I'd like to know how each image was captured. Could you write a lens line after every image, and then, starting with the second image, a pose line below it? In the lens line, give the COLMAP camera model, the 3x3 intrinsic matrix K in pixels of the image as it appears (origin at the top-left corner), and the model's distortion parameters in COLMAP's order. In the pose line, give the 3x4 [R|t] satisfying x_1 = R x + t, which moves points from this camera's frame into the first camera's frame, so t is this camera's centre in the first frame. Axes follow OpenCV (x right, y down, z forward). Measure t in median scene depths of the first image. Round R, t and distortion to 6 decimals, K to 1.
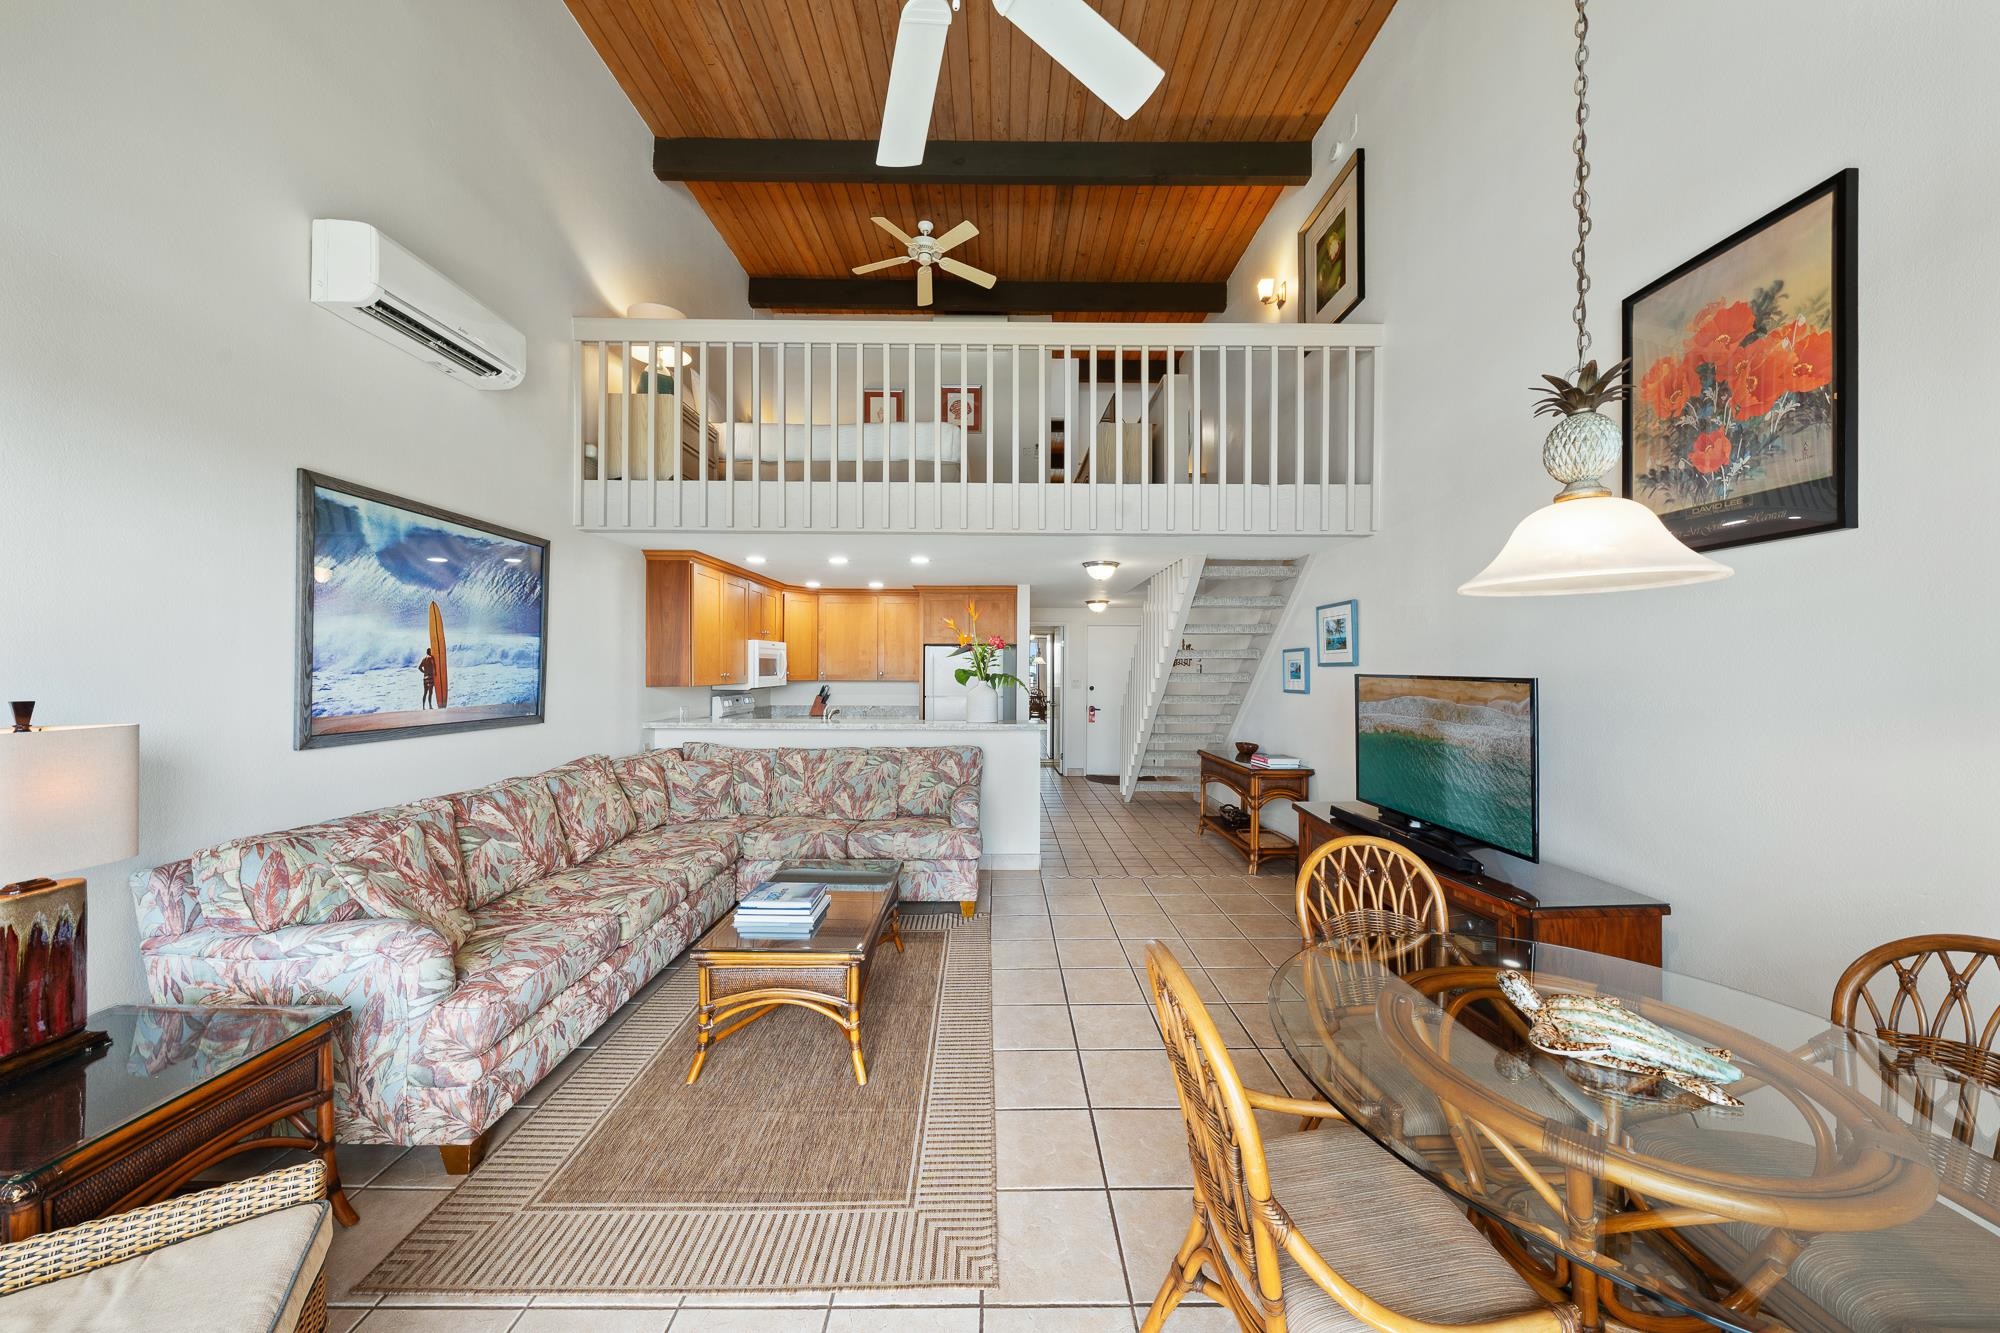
lens RADIAL K [[676.9, 0, 1006.3], [0, 676.9, 668.1], [0, 0, 1]] dist [-0.006308, -0.000052]
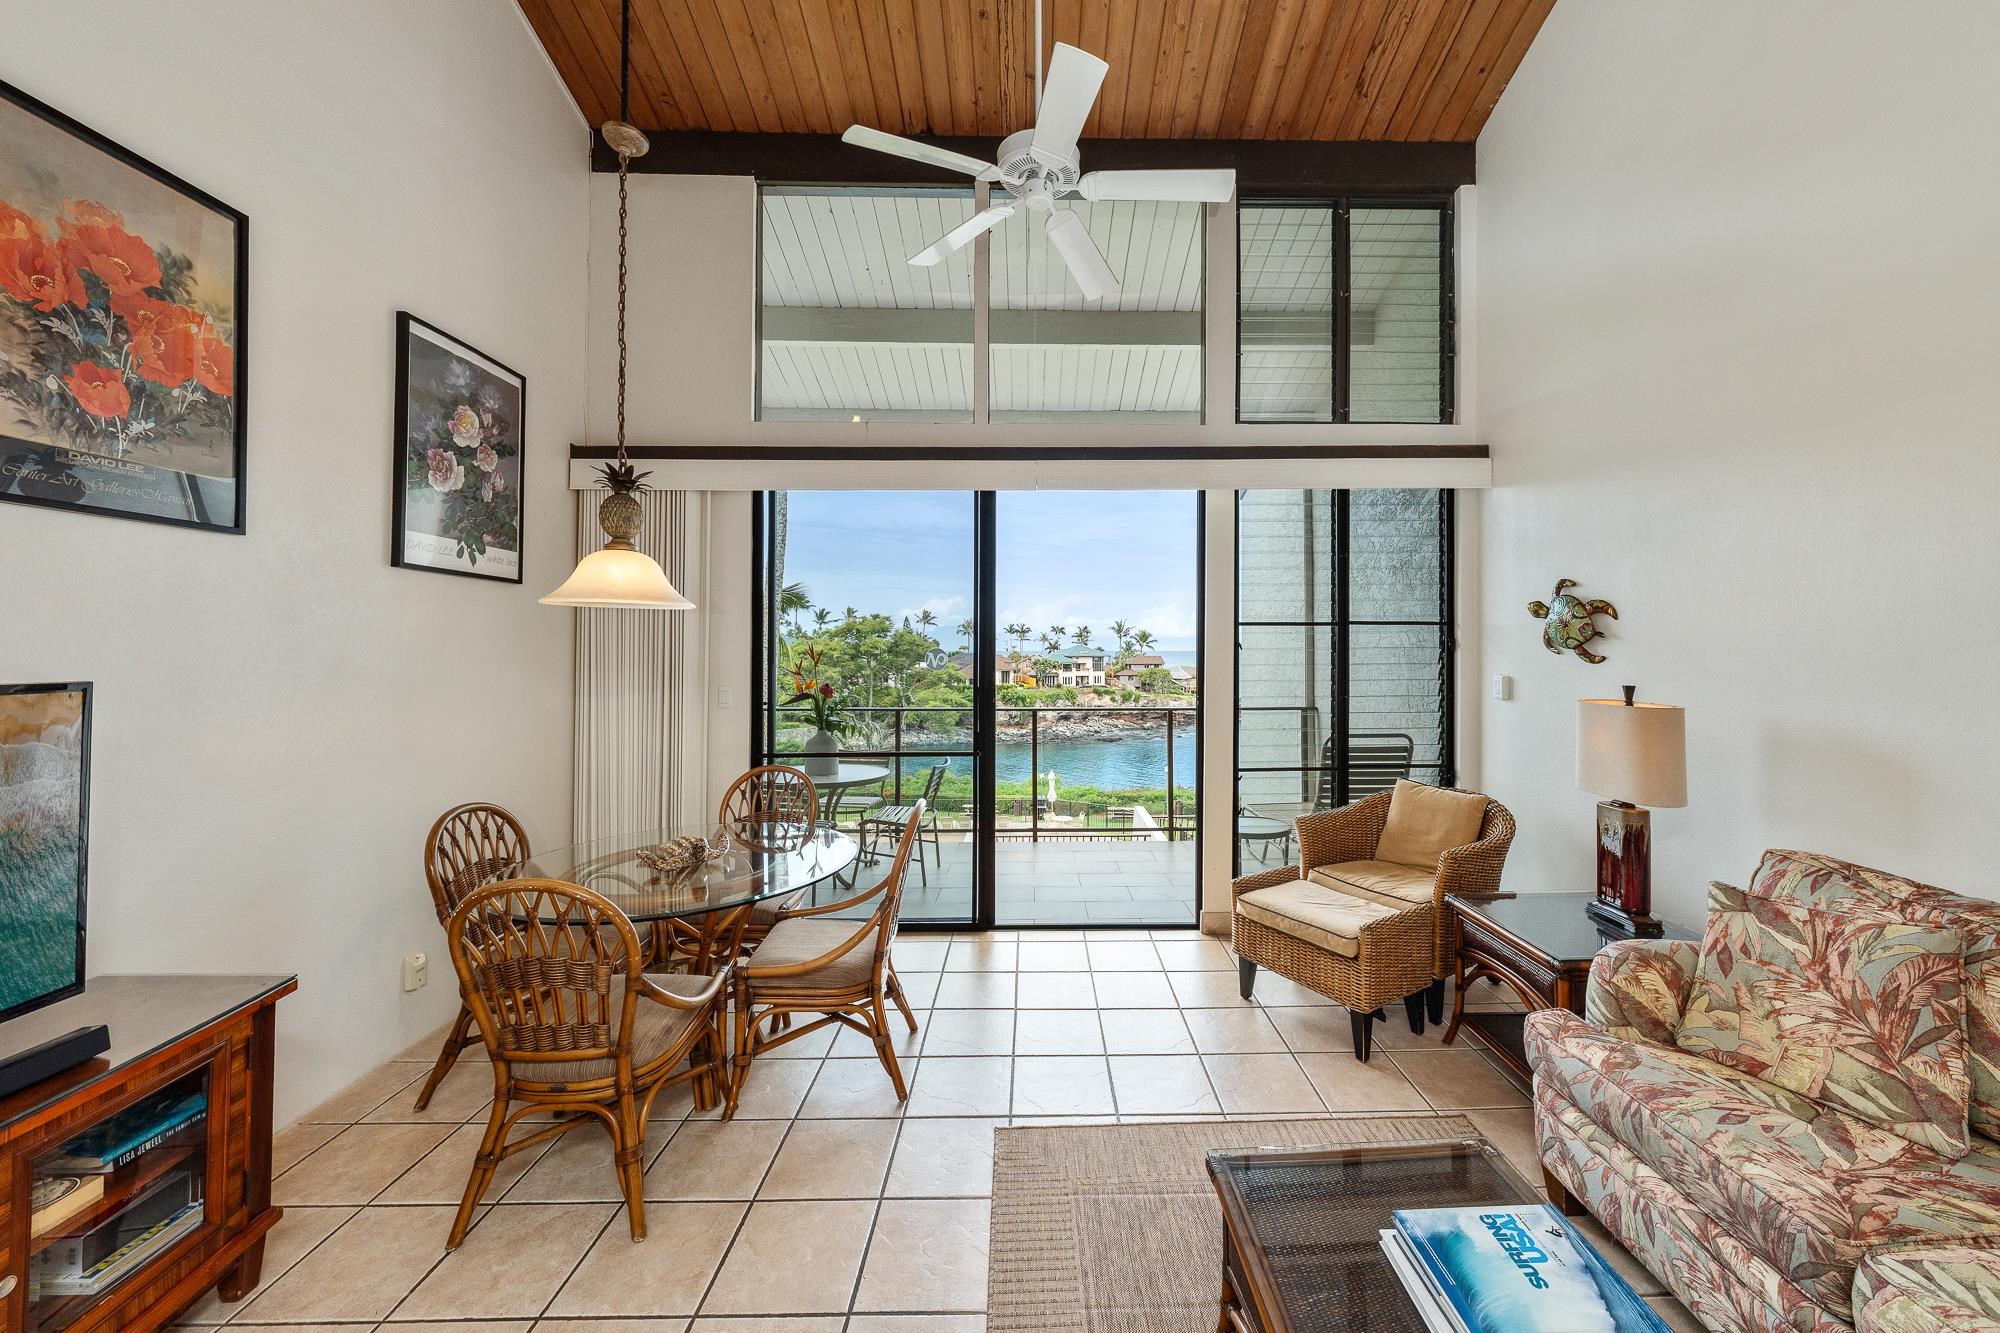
lens RADIAL K [[730.5, 0, 1043.4], [0, 730.5, 647.6], [0, 0, 1]] dist [-0.009008, 0.001801]
pose [[-0.999977, -0.004801, -0.004877, -0.051666], [-0.004792, 0.999987, -0.001871, -0.014854], [0.004886, -0.001847, -0.999986, 1.359692]]
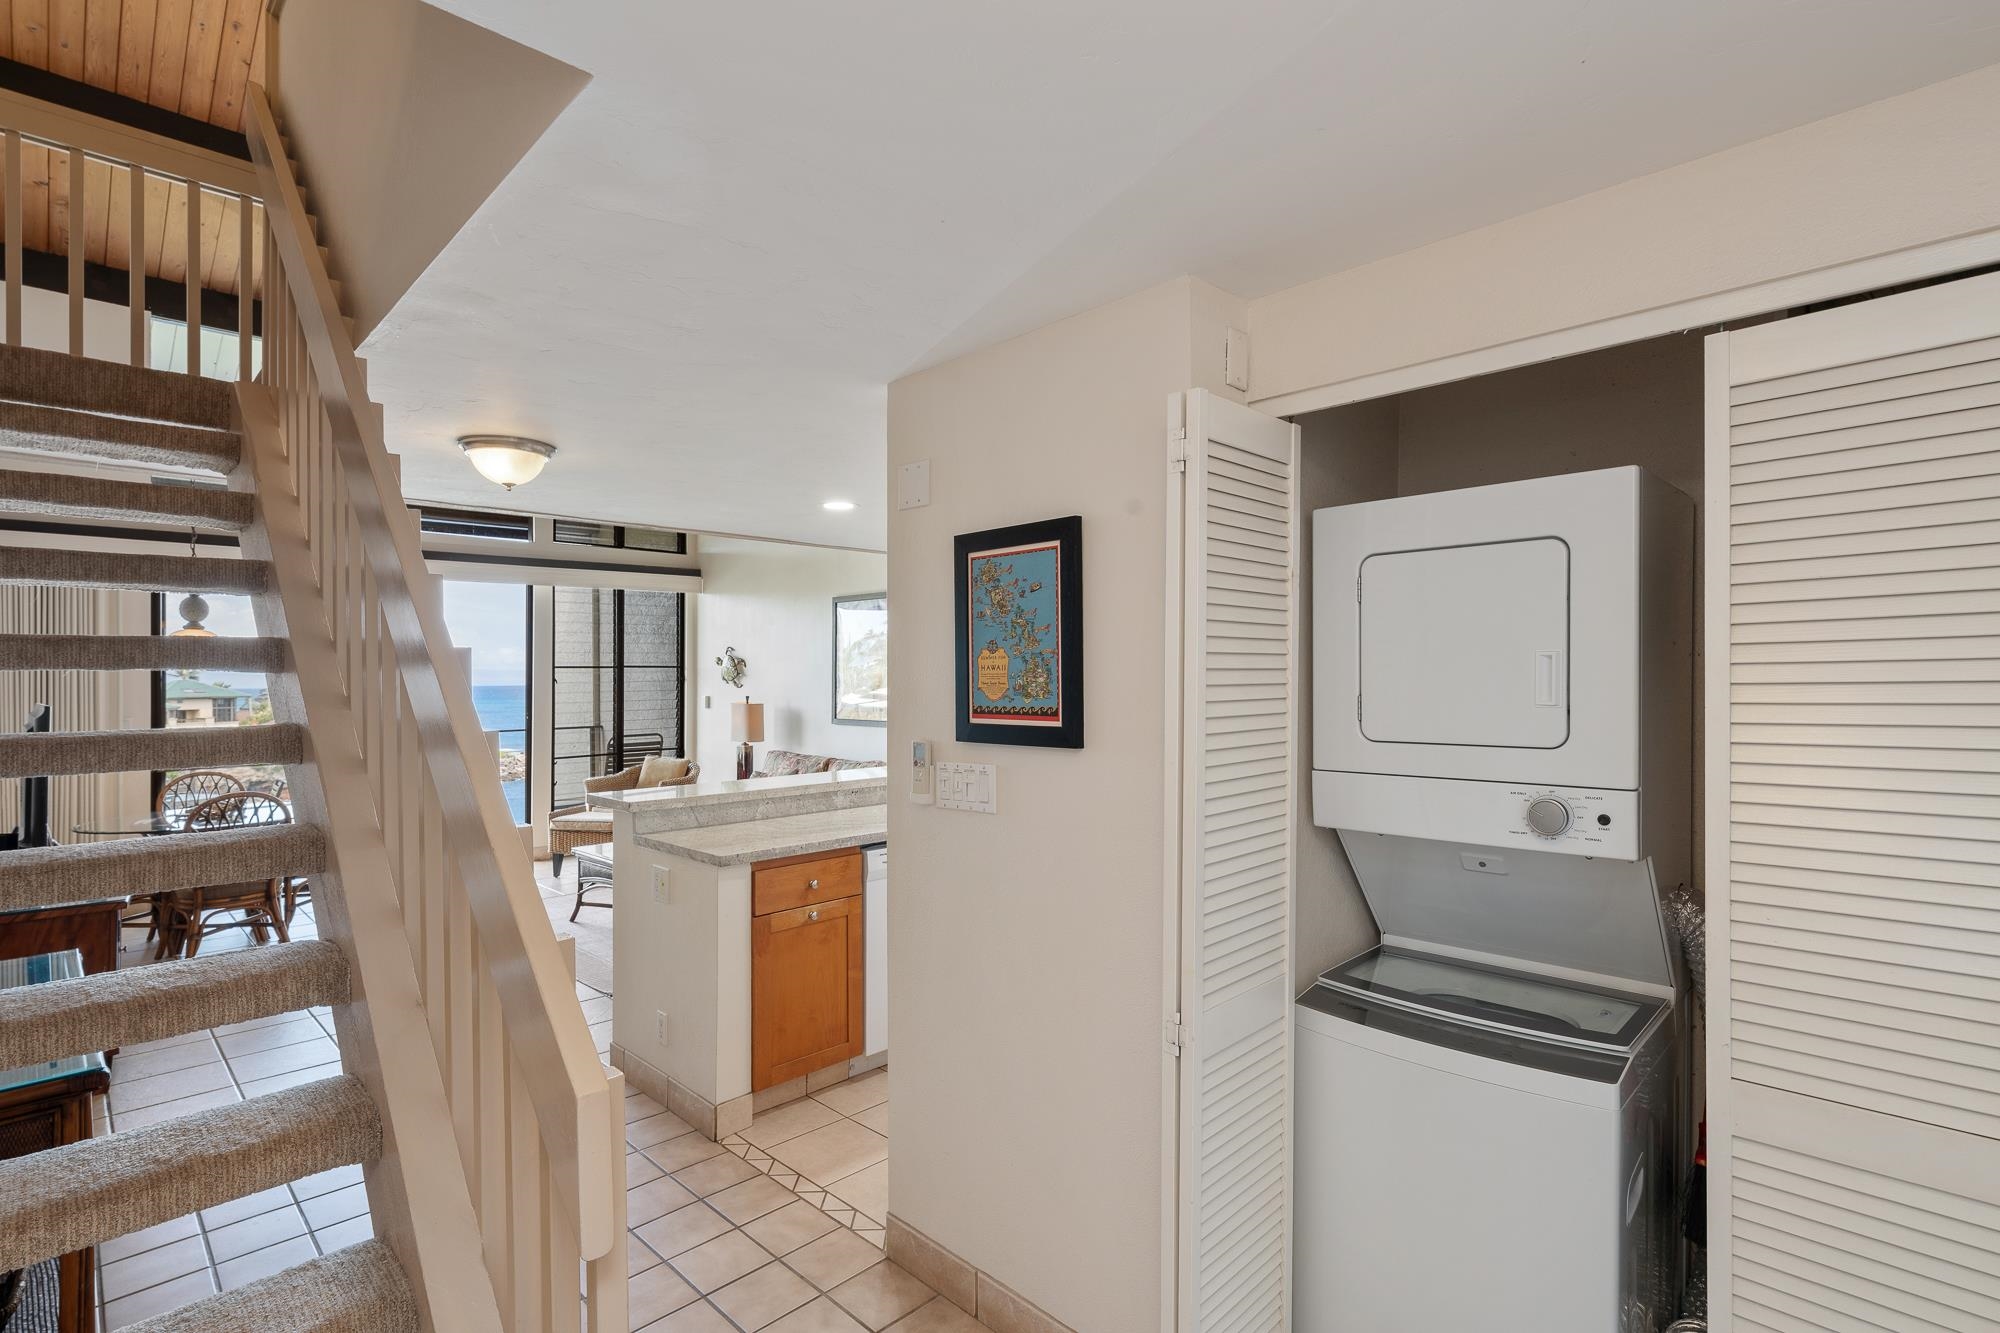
lens RADIAL K [[931.1, 0, 1003.9], [0, 931.1, 675.1], [0, 0, 1]] dist [-0.002436, 0.000678]
pose [[-0.709565, -0.000385, -0.704640, 0.589093], [0.006001, 0.999960, -0.006590, -0.013303], [0.704615, -0.008905, -0.709534, 2.929143]]
